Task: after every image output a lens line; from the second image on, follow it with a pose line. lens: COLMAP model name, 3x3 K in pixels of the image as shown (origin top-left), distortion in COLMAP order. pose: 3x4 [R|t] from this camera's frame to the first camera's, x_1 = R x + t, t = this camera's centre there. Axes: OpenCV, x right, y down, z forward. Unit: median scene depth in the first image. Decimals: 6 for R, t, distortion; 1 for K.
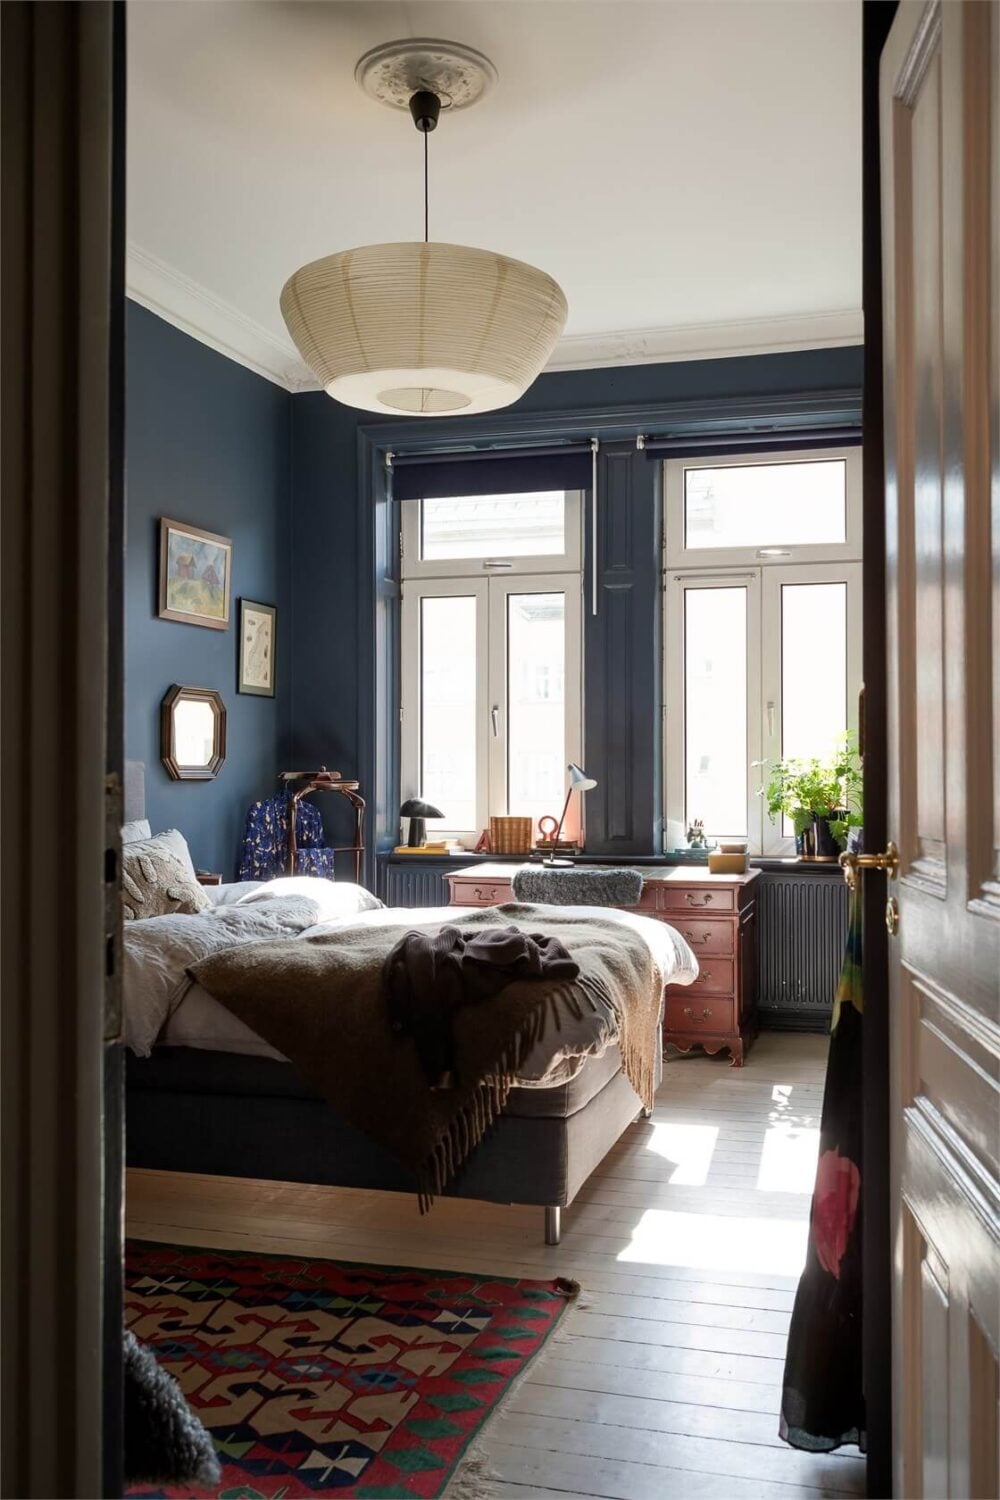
lens RADIAL K [[1404.0, 0, 471.4], [0, 1404.0, 737.8], [0, 0, 1]] dist [0.016274, 0.000000]
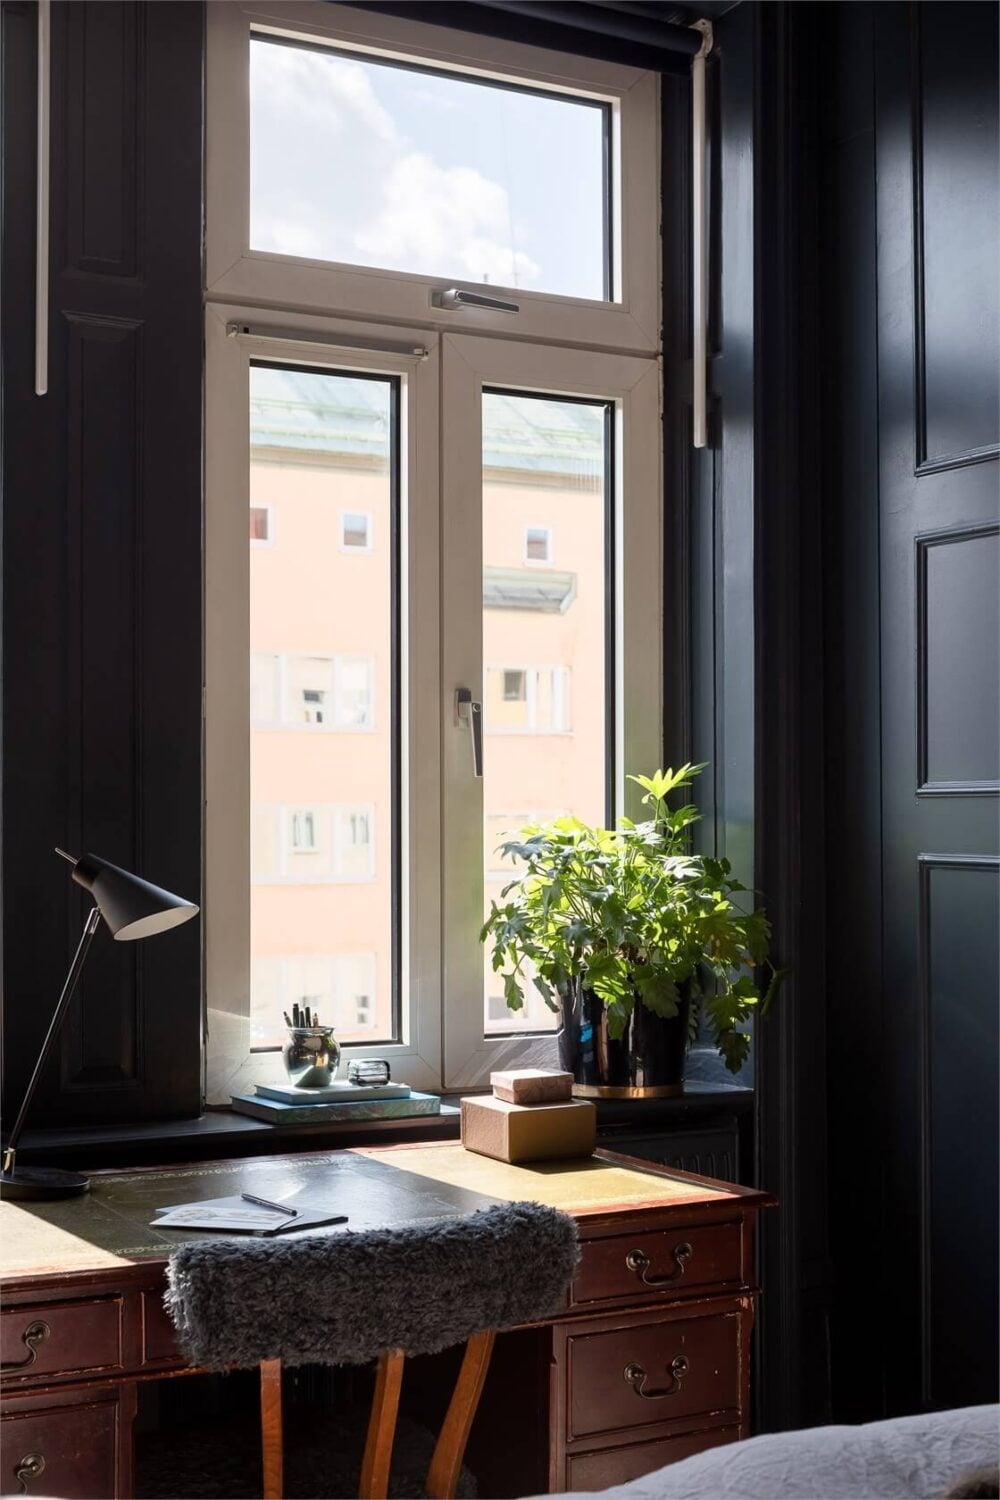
lens RADIAL K [[2177.4, 0, 513.3], [0, 2177.4, 749.1], [0, 0, 1]] dist [0.019886, 0.000000]
pose [[0.674398, 0.024956, 0.737946, -0.218755], [-0.017569, 0.999688, -0.017752, 0.001952], [-0.738159, -0.000993, 0.674626, 0.594940]]
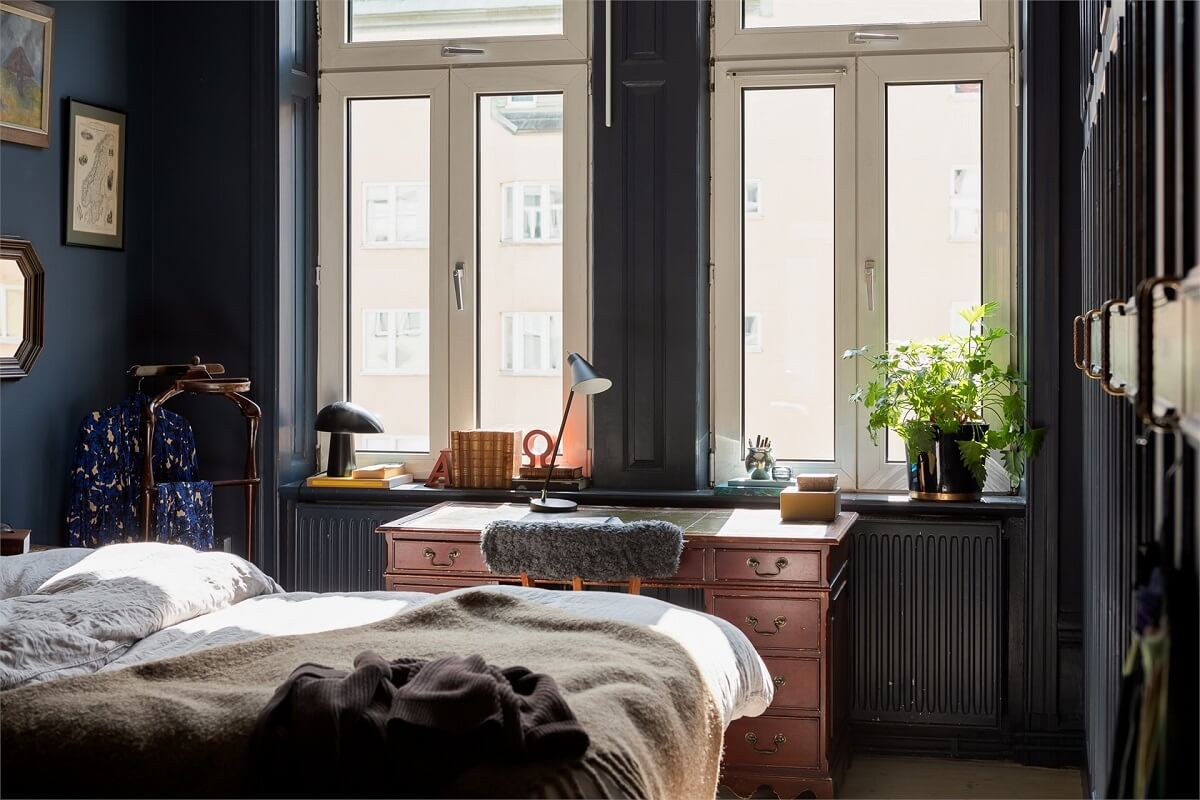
lens RADIAL K [[1849.6, 0, 535.8], [0, 1849.6, 309.9], [0, 0, 1]] dist [-0.025424, 0.000000]
pose [[0.998639, 0.000992, 0.052144, 0.008198], [-0.001706, 0.999905, 0.013646, -0.013578], [-0.052126, -0.013716, 0.998546, 0.131954]]
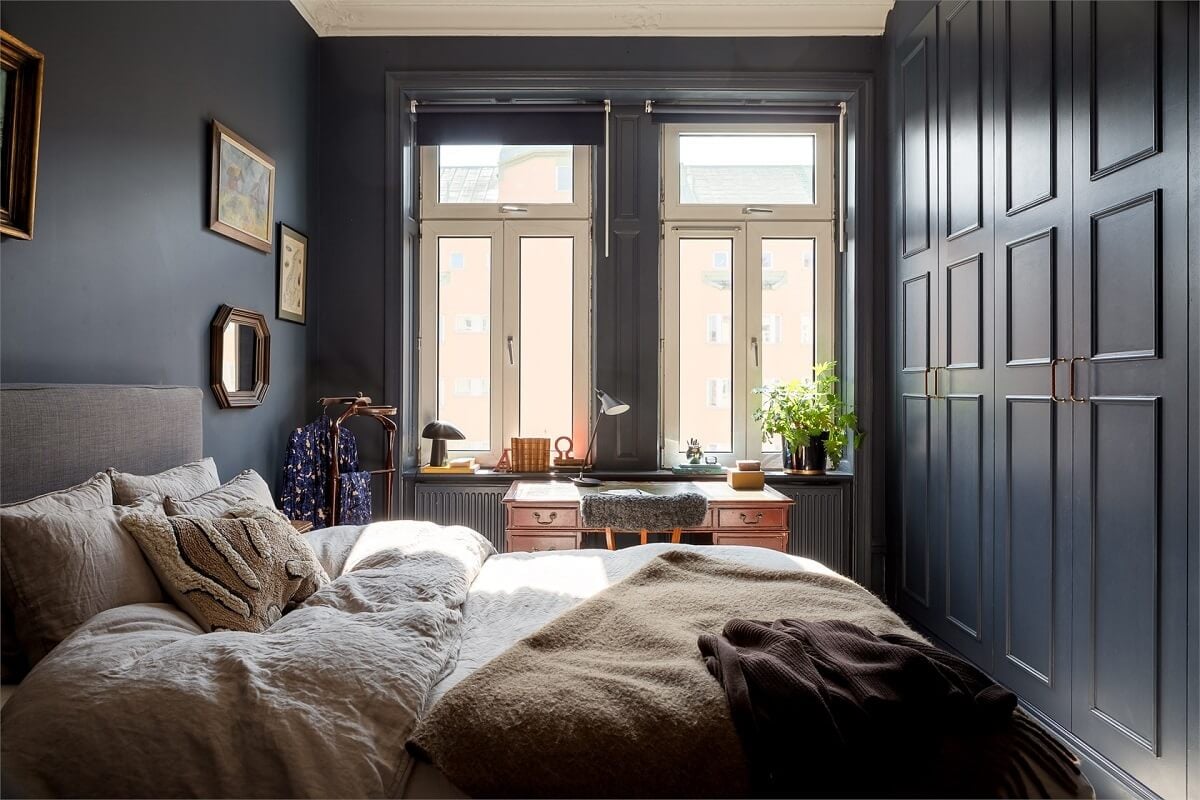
lens RADIAL K [[843.5, 0, 556.4], [0, 843.5, 382.7], [0, 0, 1]] dist [-0.028984, 0.015938]
pose [[0.960492, 0.004177, 0.278276, -0.142229], [-0.009115, 0.999823, 0.016452, 0.002135], [-0.278158, -0.018339, 0.960360, 0.374370]]
